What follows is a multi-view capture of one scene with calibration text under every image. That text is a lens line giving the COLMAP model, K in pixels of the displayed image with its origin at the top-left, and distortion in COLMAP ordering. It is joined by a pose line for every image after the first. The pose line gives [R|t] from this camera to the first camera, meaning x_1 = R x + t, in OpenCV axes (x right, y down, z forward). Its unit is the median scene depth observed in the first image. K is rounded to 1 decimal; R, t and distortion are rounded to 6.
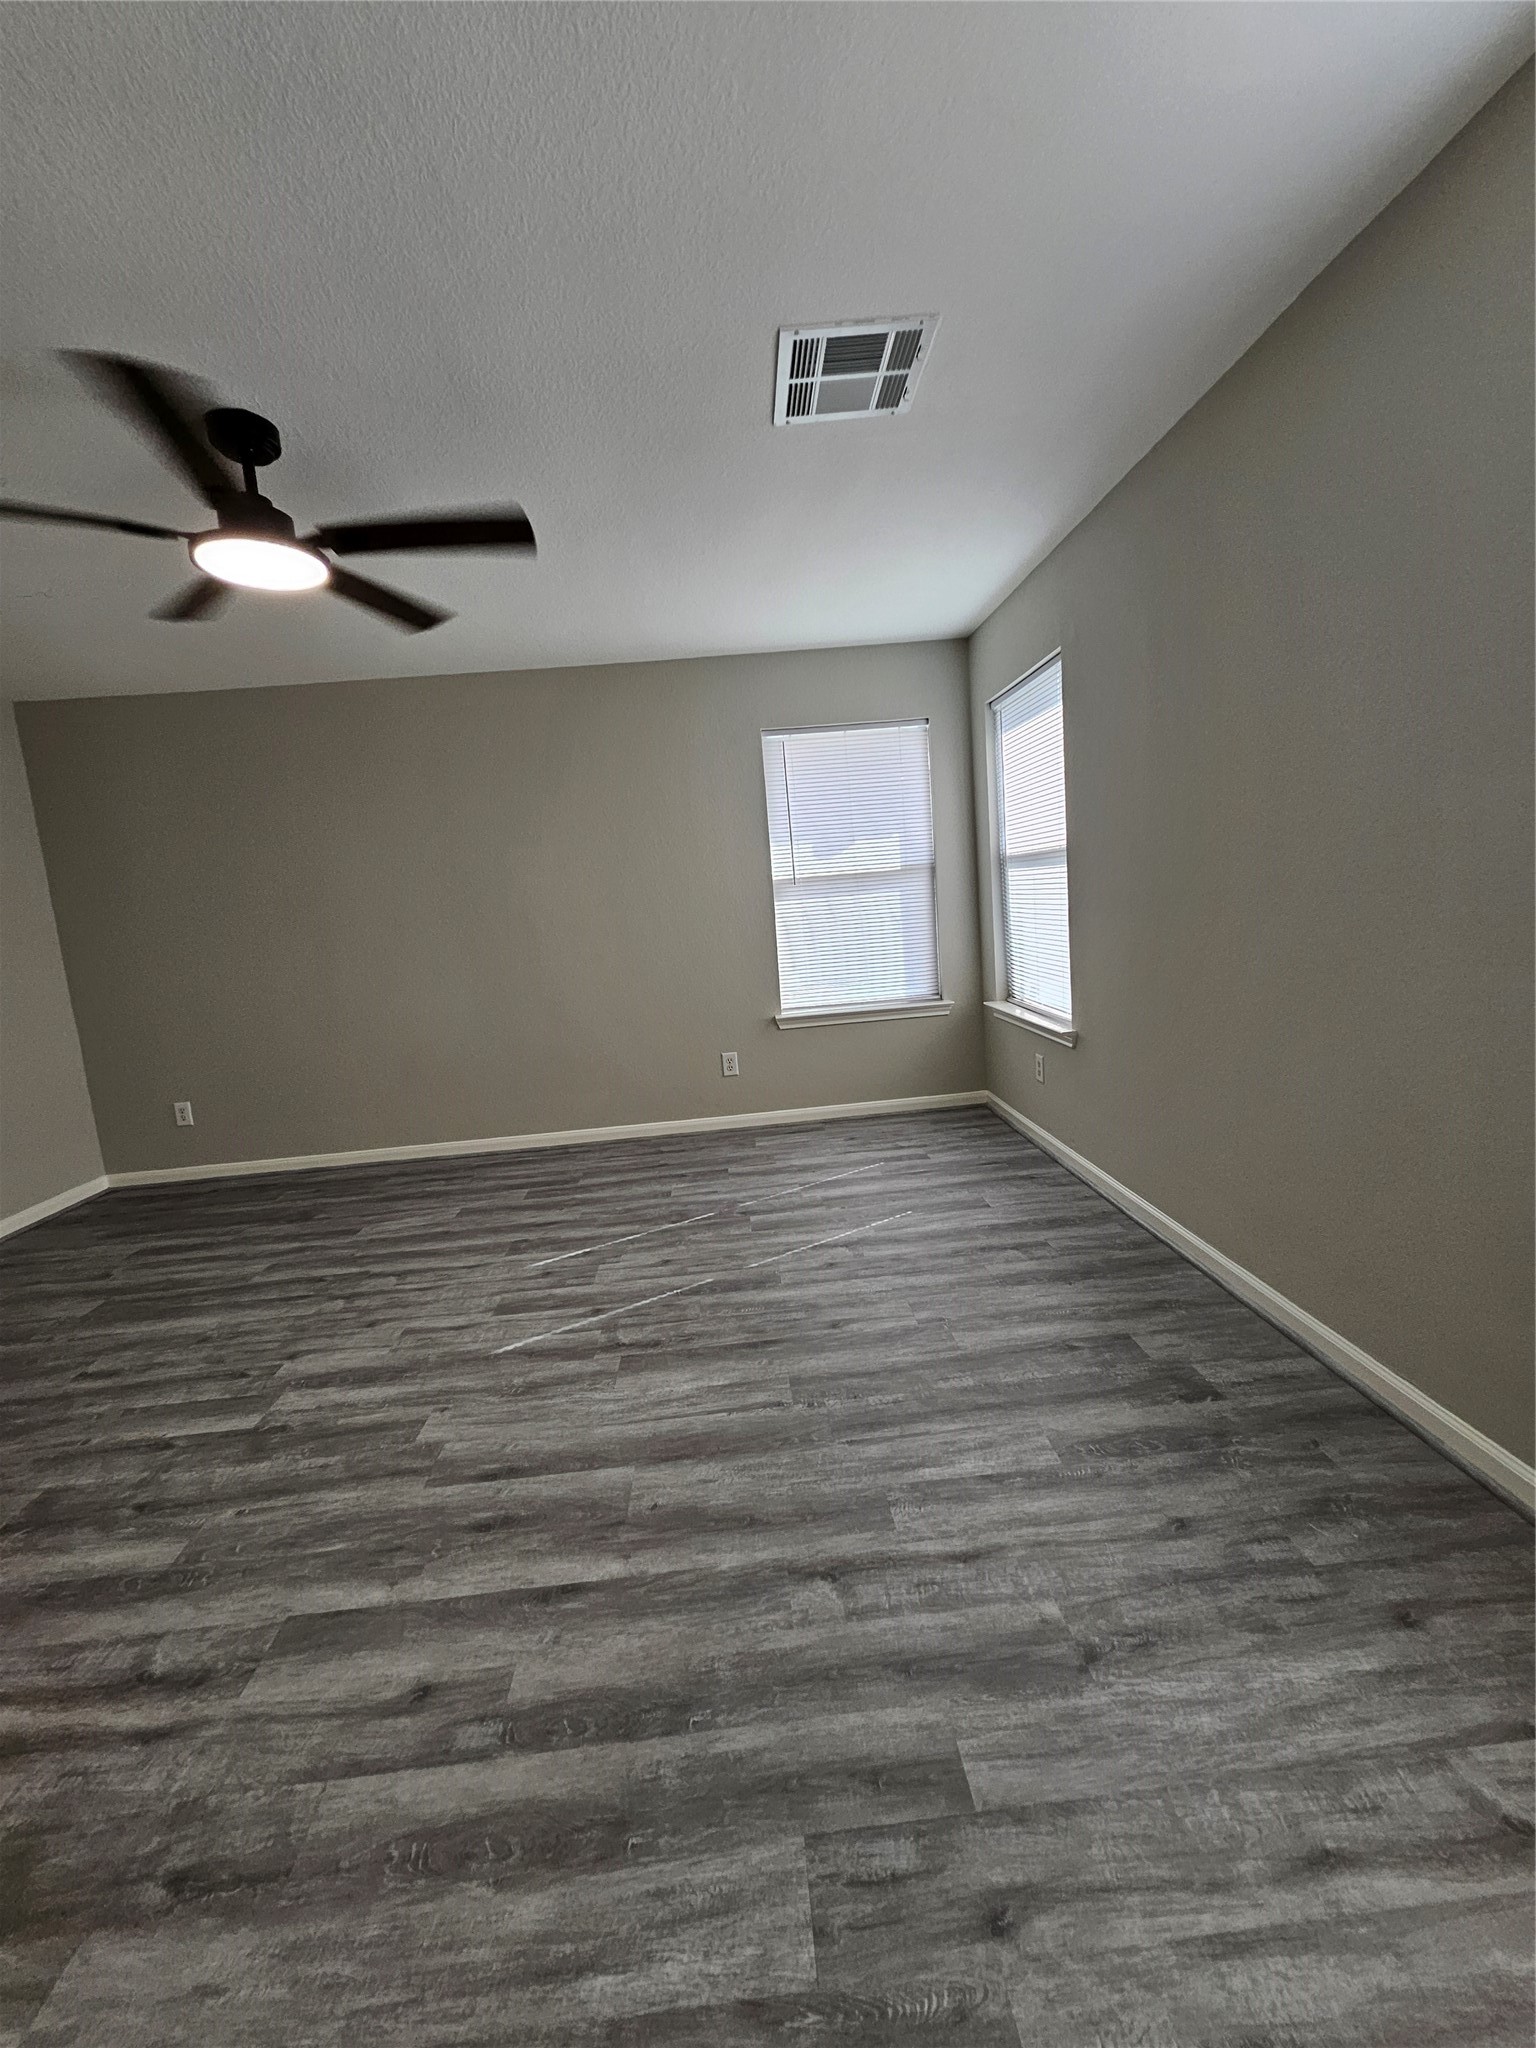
lens RADIAL K [[799.5, 0, 766.6], [0, 799.5, 1013.9], [0, 0, 1]] dist [0.001706, -0.000282]
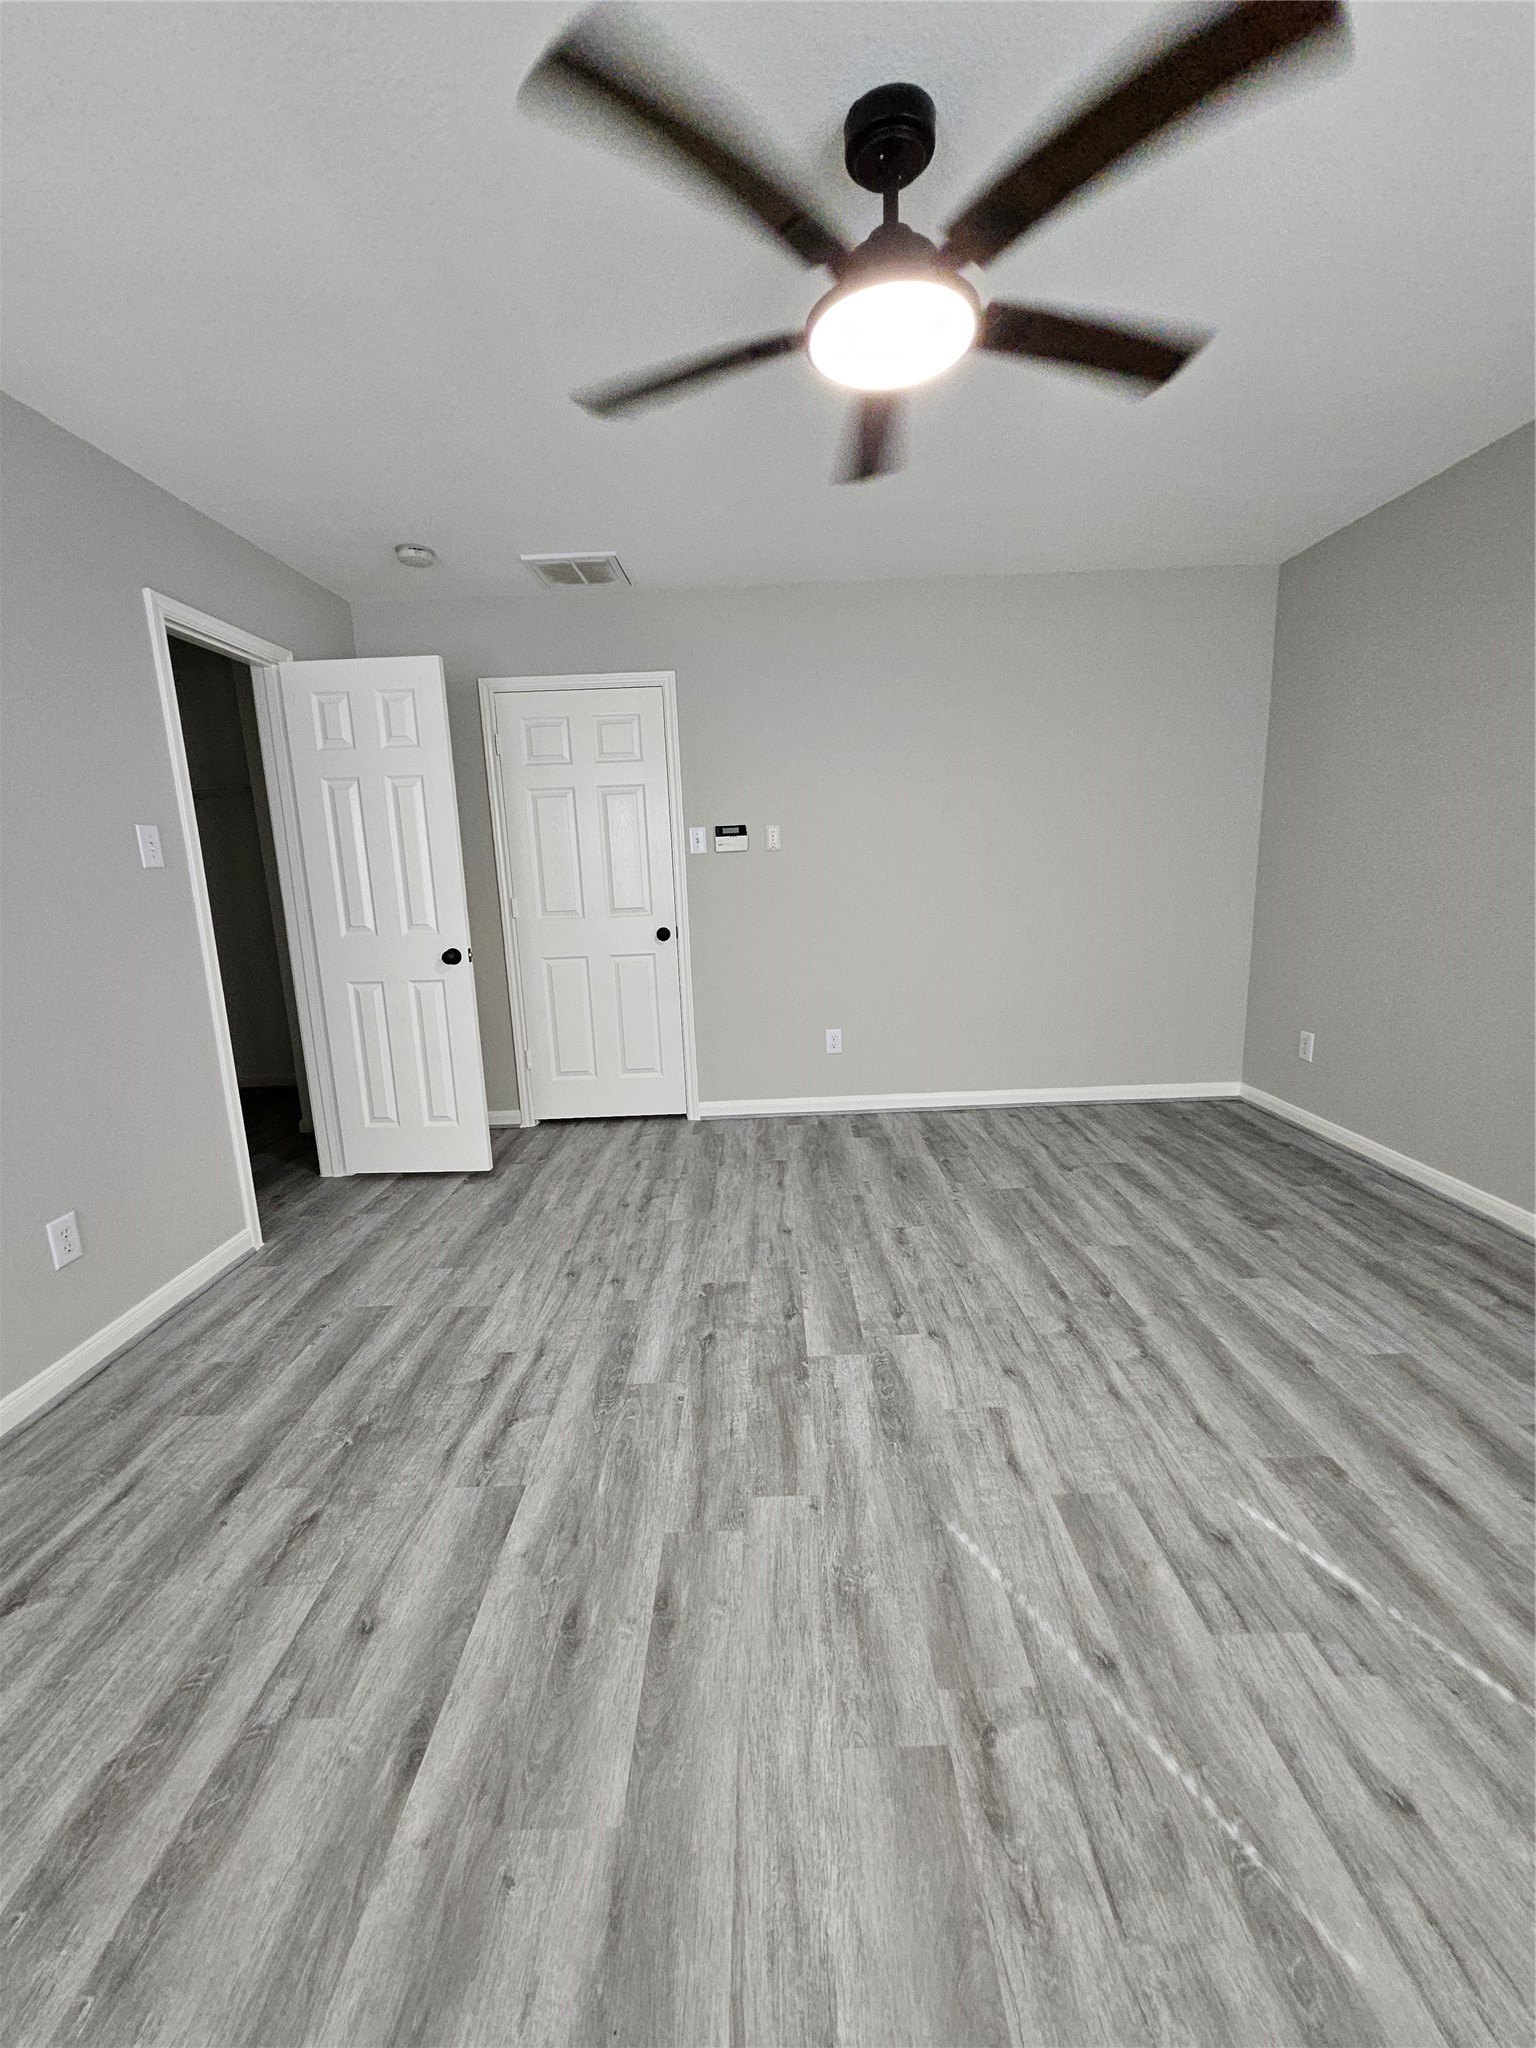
lens RADIAL K [[799.5, 0, 763.5], [0, 799.5, 1008.9], [0, 0, 1]] dist [0.001706, -0.000282]
pose [[-0.056924, 0.258144, -0.964428, 0.173189], [-0.098213, 0.959861, 0.262718, -0.127681], [0.993536, 0.109675, -0.029286, 0.754656]]
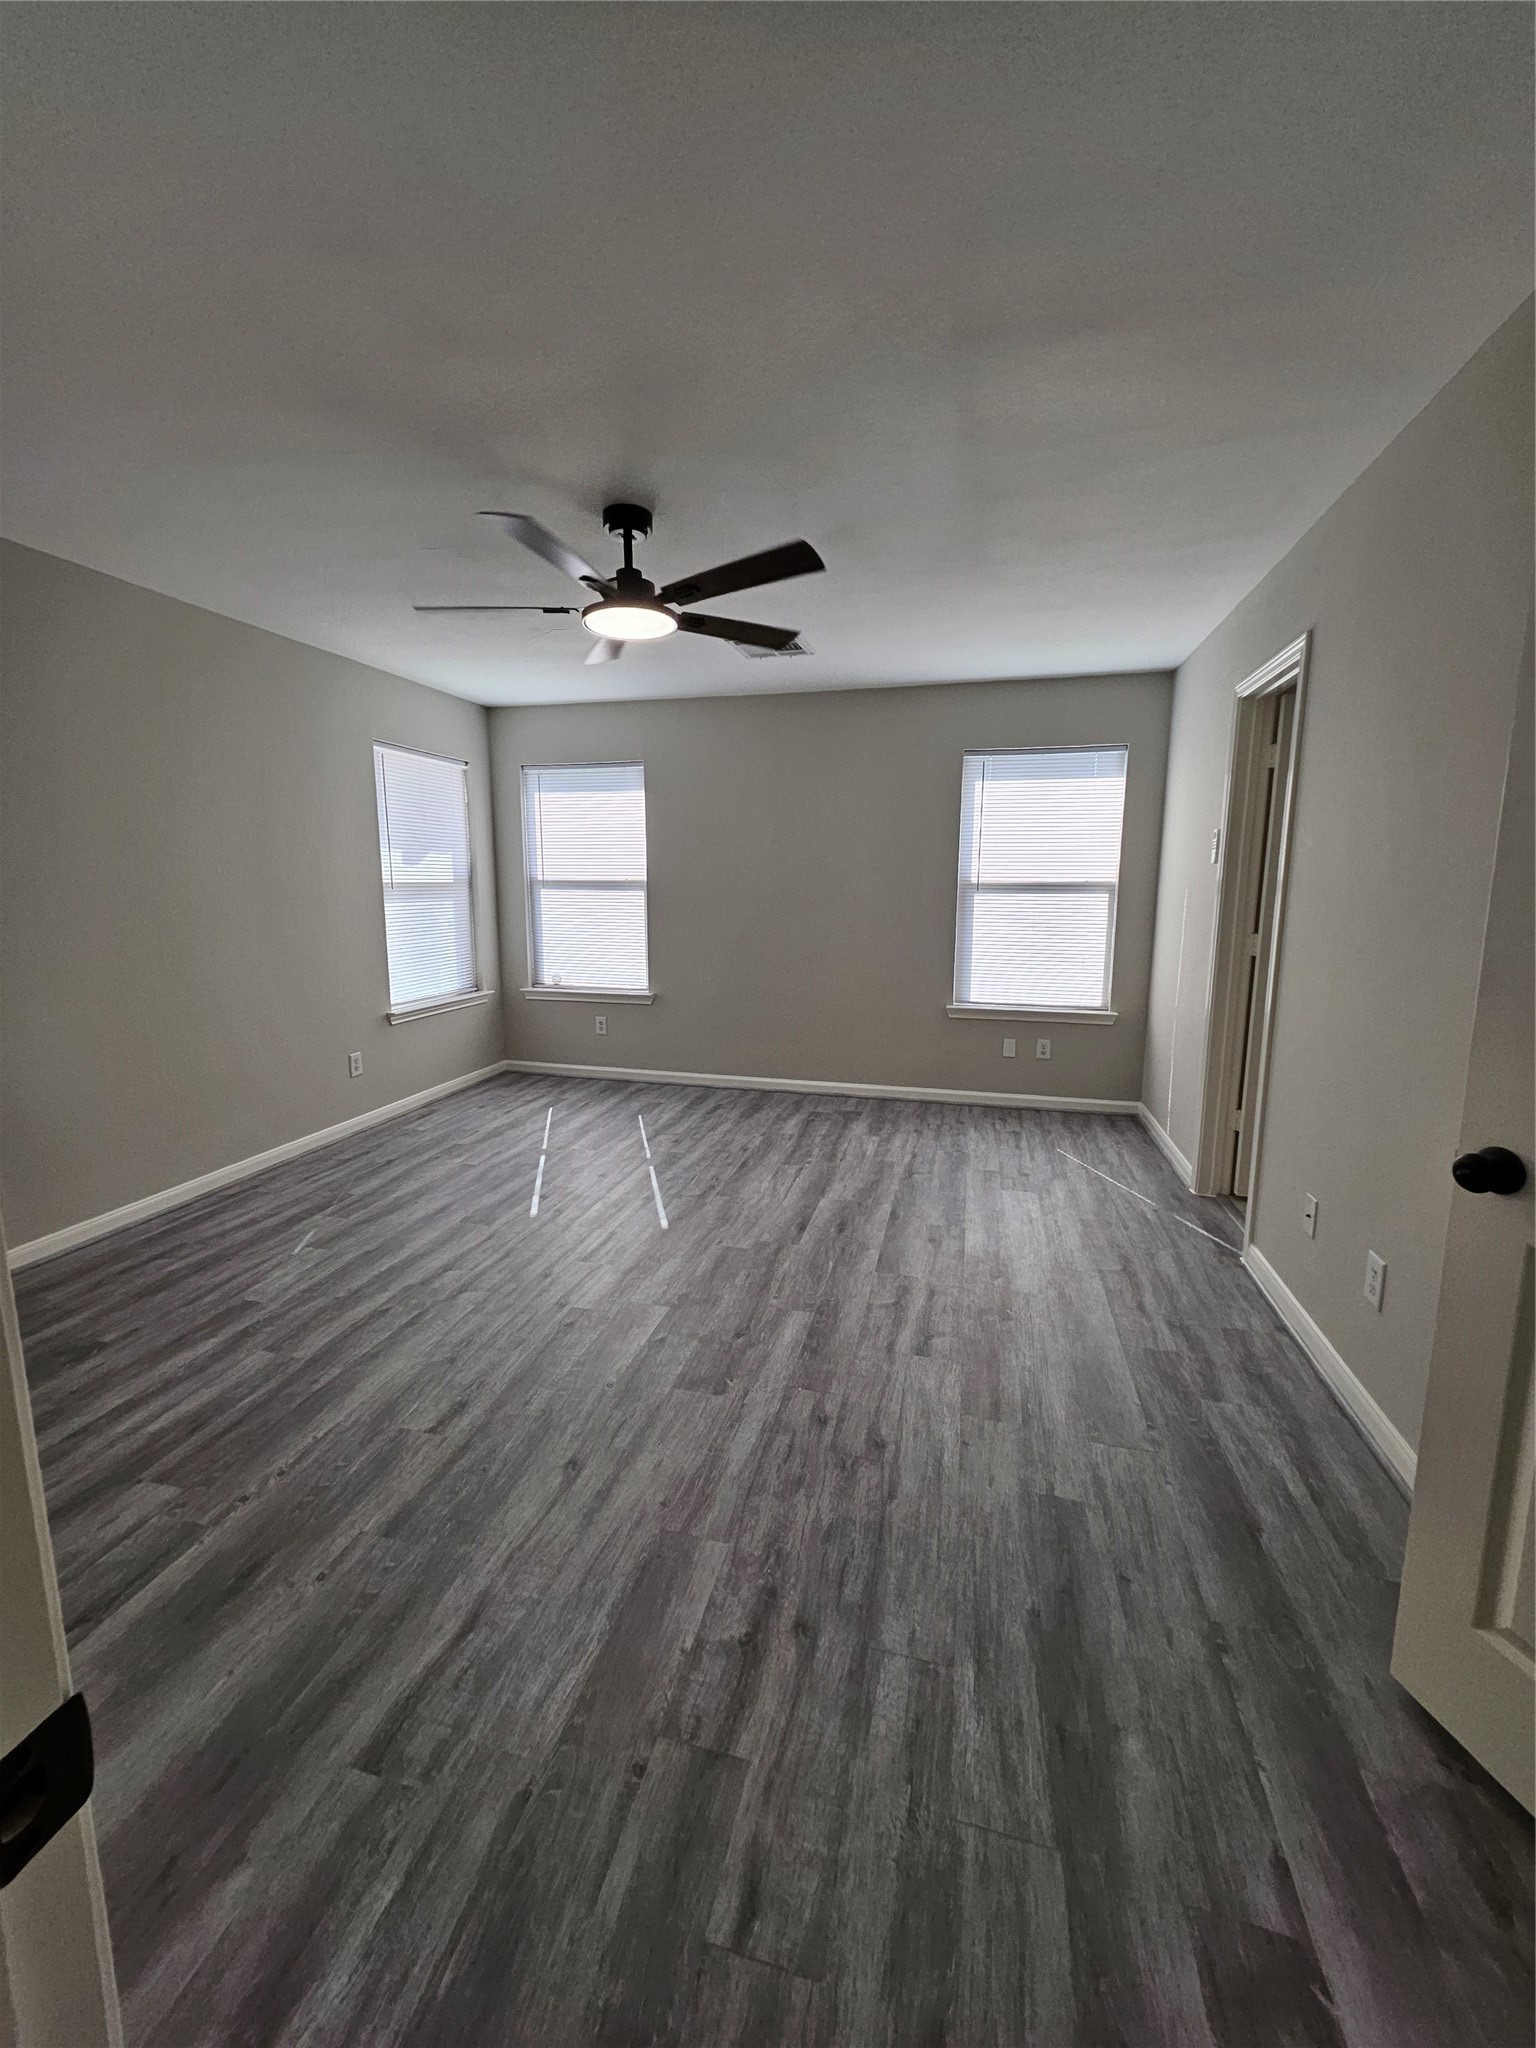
lens RADIAL K [[799.5, 0, 769.3], [0, 799.5, 1018.3], [0, 0, 1]] dist [0.001706, -0.000282]
pose [[0.302575, -0.080334, 0.949734, -1.418191], [0.108210, 0.992894, 0.049511, 0.020857], [-0.946963, 0.087790, 0.309118, 0.349810]]
